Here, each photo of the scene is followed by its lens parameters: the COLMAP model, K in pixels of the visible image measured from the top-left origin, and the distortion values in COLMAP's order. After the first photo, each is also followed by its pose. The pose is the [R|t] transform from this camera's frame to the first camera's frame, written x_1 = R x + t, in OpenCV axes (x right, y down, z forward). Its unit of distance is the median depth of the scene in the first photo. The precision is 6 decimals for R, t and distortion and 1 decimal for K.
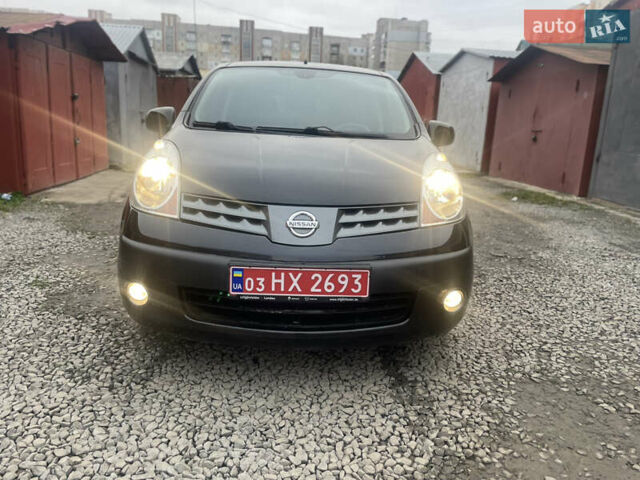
lens RADIAL K [[491.7, 0, 330.4], [0, 491.7, 238.6], [0, 0, 1]] dist [0.101780, -0.149011]
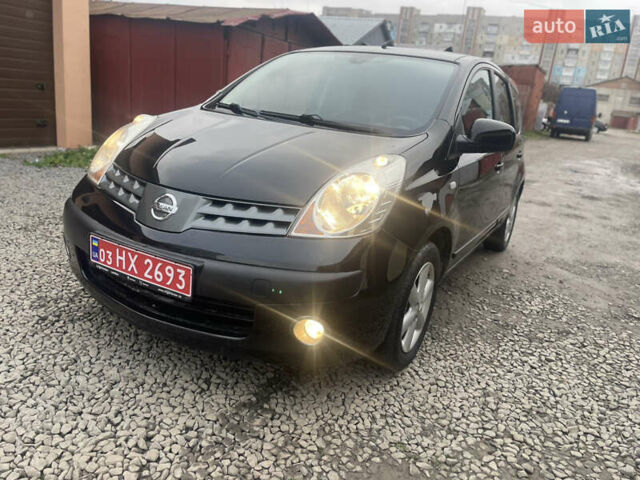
lens RADIAL K [[491.7, 0, 330.4], [0, 491.7, 238.6], [0, 0, 1]] dist [0.101780, -0.149011]
pose [[0.838692, 0.190276, -0.510286, 0.740210], [-0.185072, 0.980796, 0.061541, -0.091218], [0.512196, 0.042826, 0.857800, 0.343009]]
